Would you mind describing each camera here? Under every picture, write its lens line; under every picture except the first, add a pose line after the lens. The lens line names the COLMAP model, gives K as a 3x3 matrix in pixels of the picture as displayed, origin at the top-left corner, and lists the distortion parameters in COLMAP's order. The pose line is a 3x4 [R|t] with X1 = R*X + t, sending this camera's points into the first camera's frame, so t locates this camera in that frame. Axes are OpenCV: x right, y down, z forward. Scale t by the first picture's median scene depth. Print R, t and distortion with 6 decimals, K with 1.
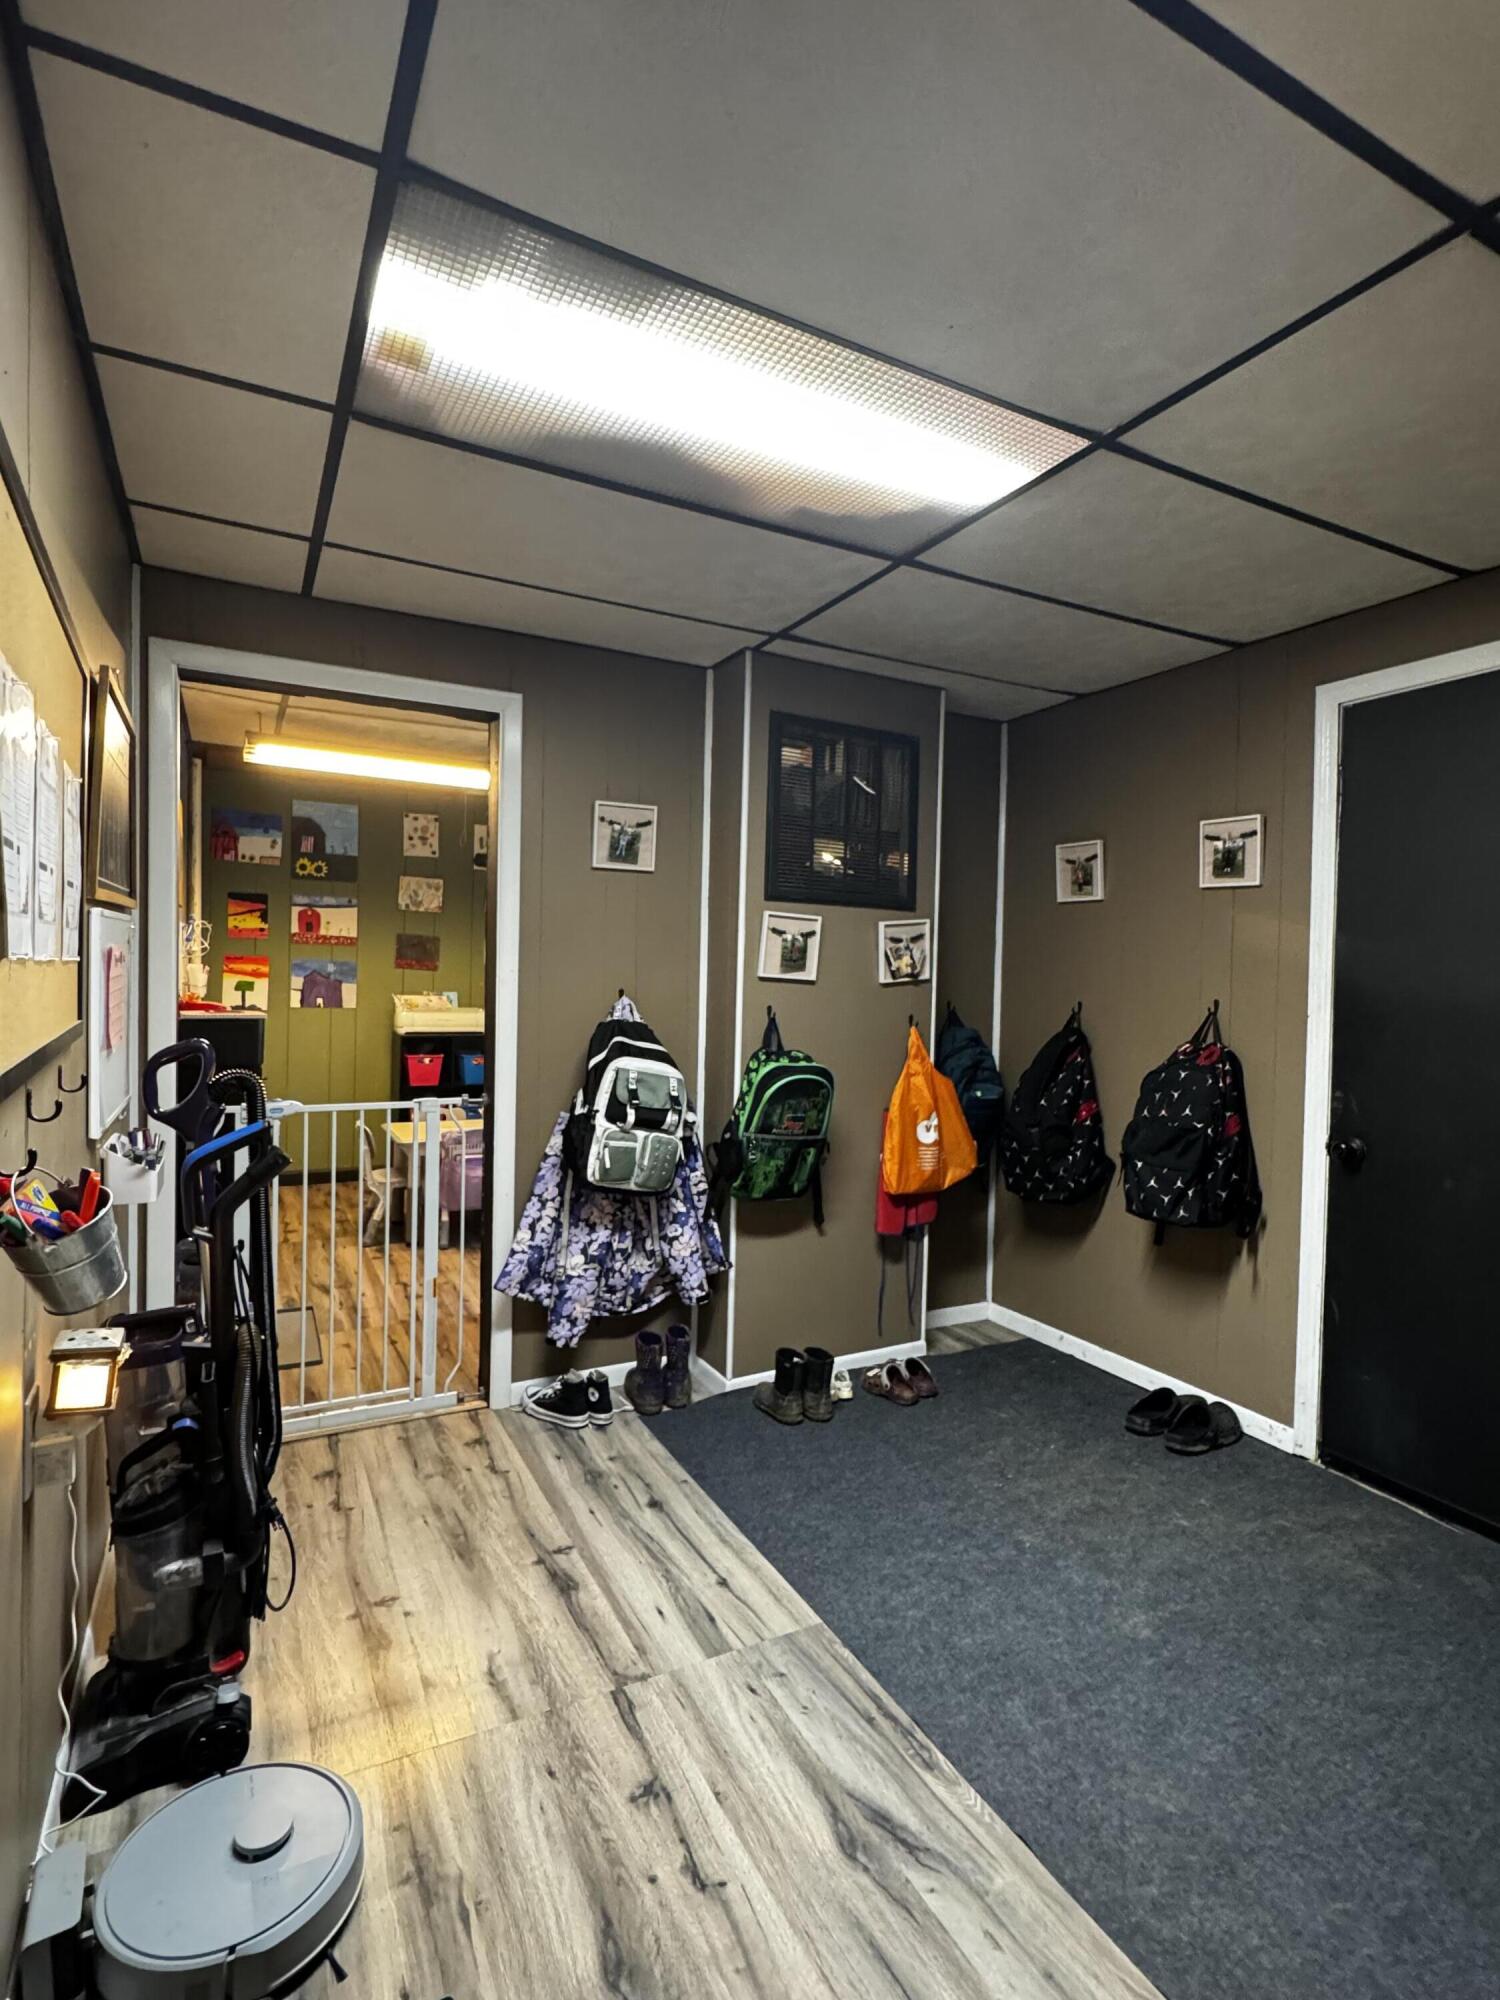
lens RADIAL K [[1003.2, 0, 750.2], [0, 1003.2, 996.3], [0, 0, 1]] dist [0.002991, 0.000108]
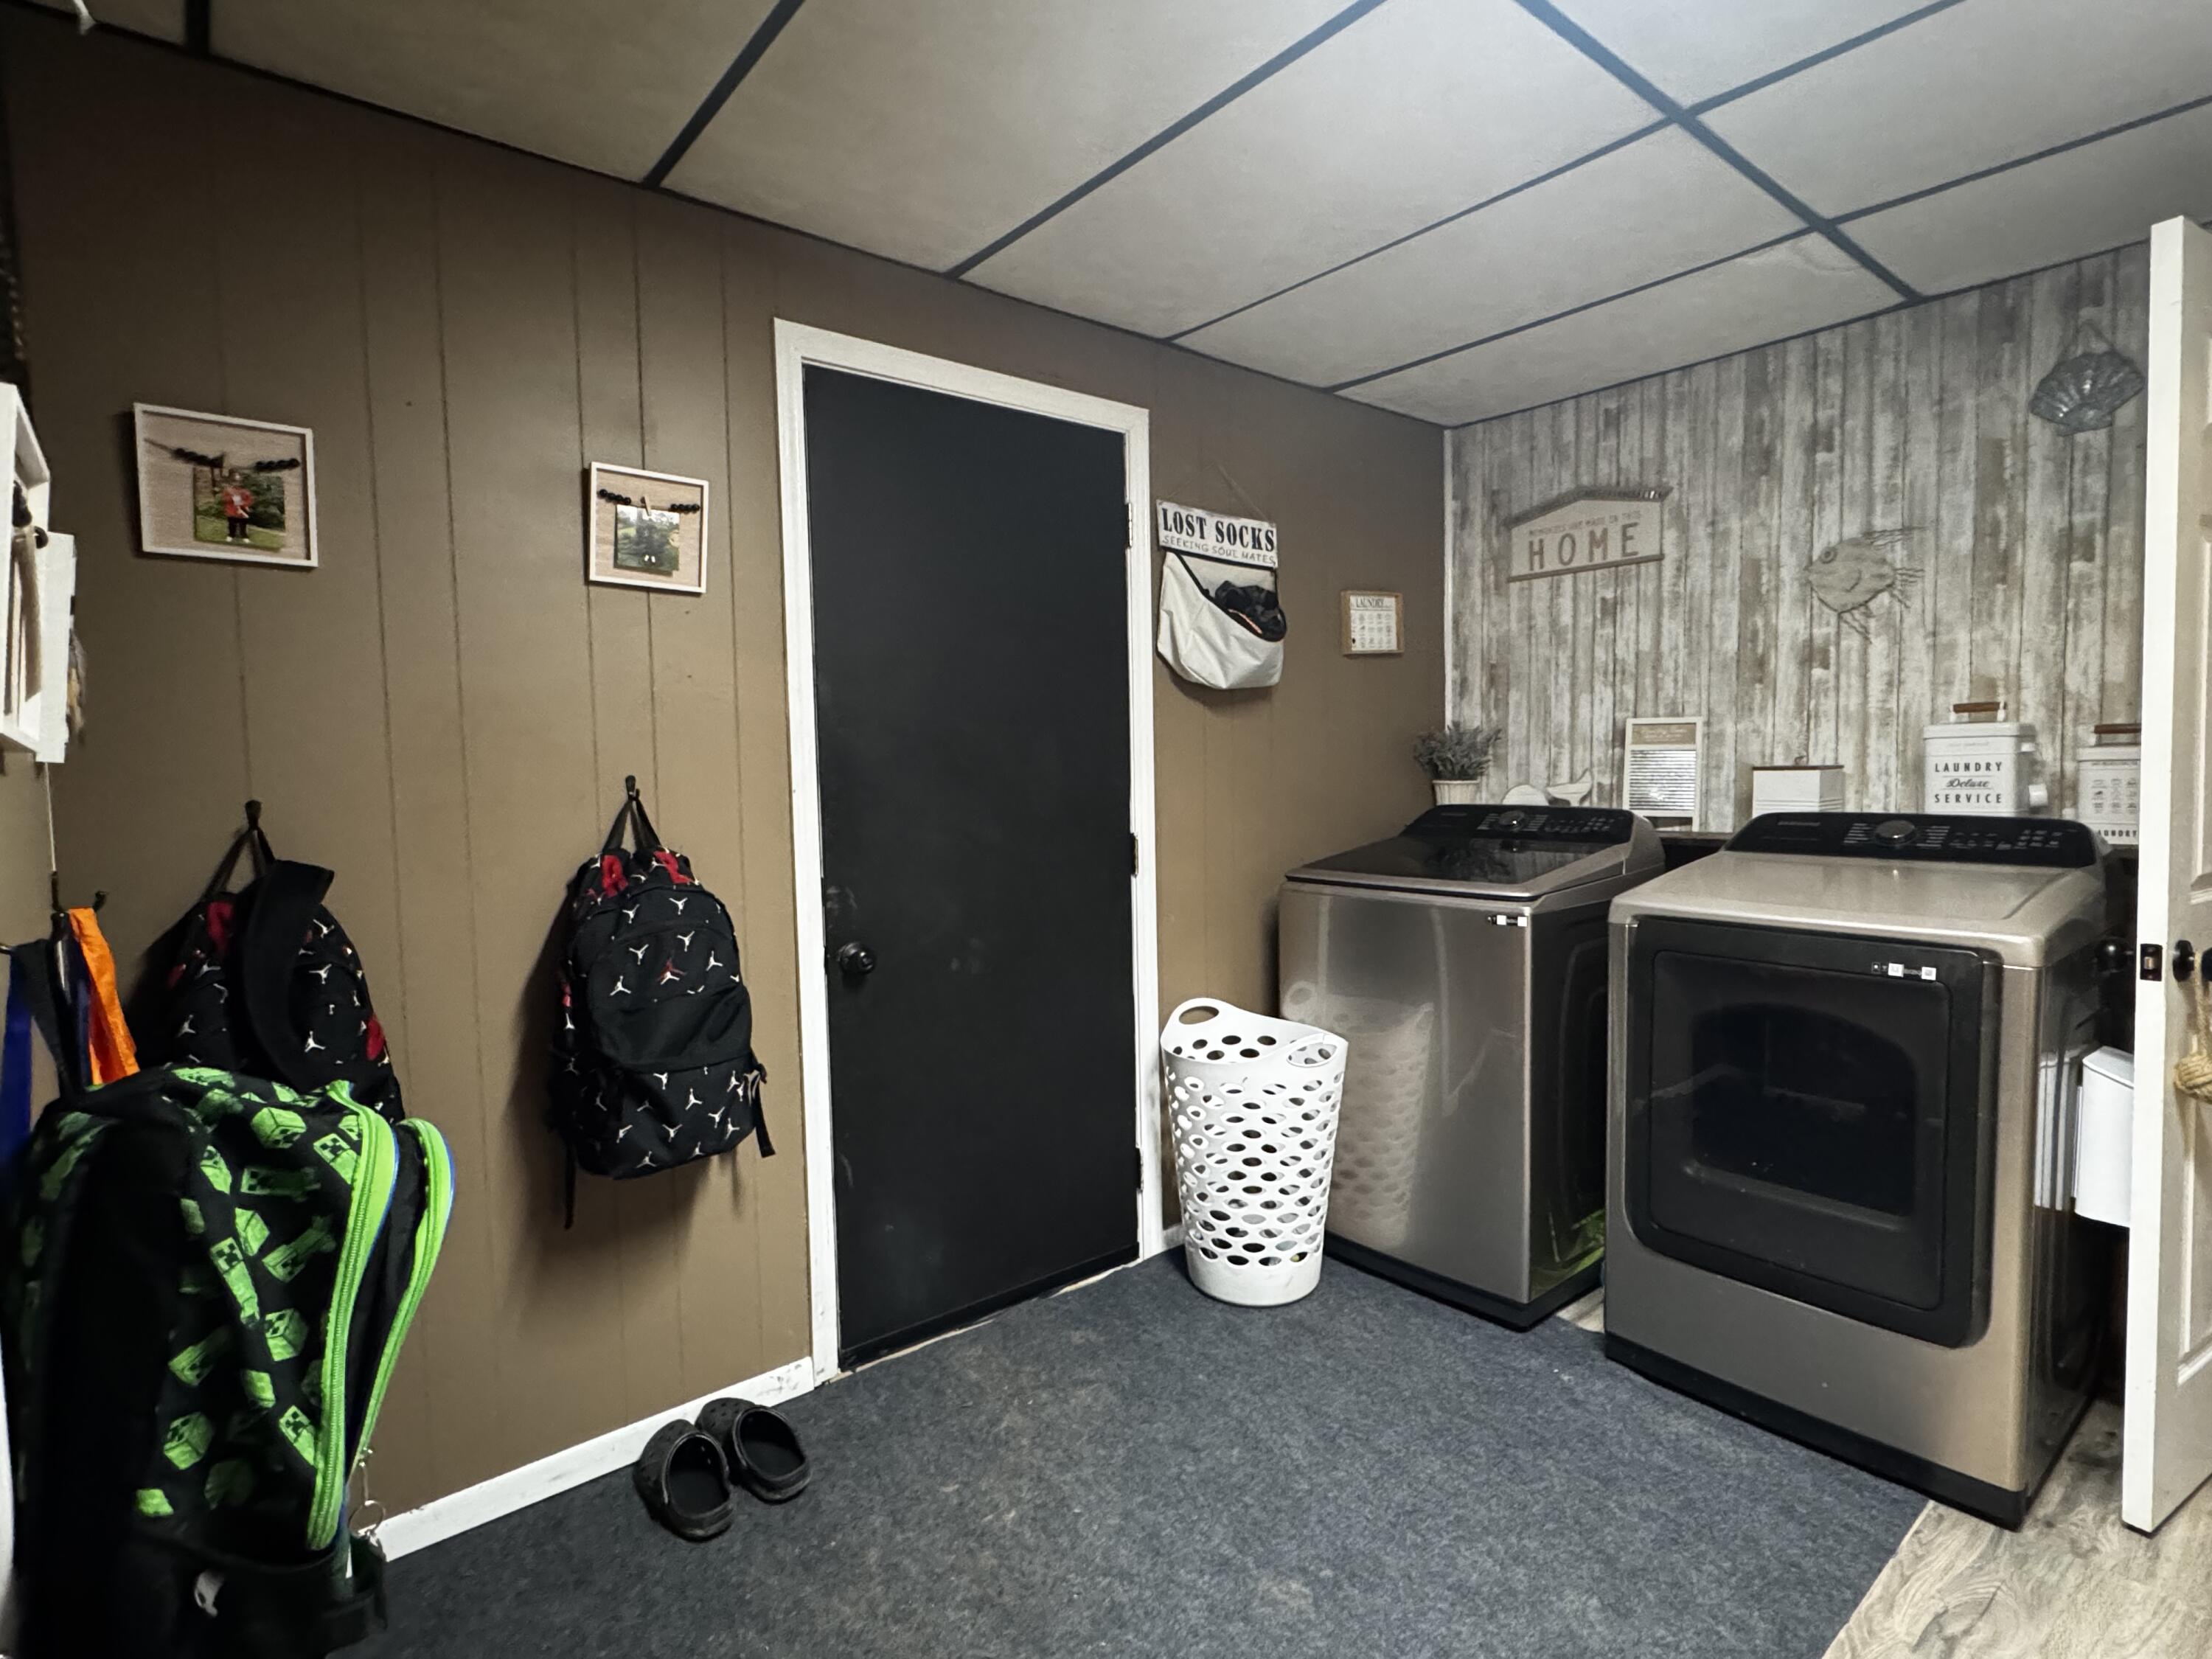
lens RADIAL K [[1109.5, 0, 1104.6], [0, 1109.5, 832.6], [0, 0, 1]] dist [0.002991, 0.000108]
pose [[-0.195250, -0.084249, 0.977128, -0.247089], [0.032784, 0.995186, 0.092357, -0.015631], [-0.980205, 0.050067, -0.191548, 0.882950]]
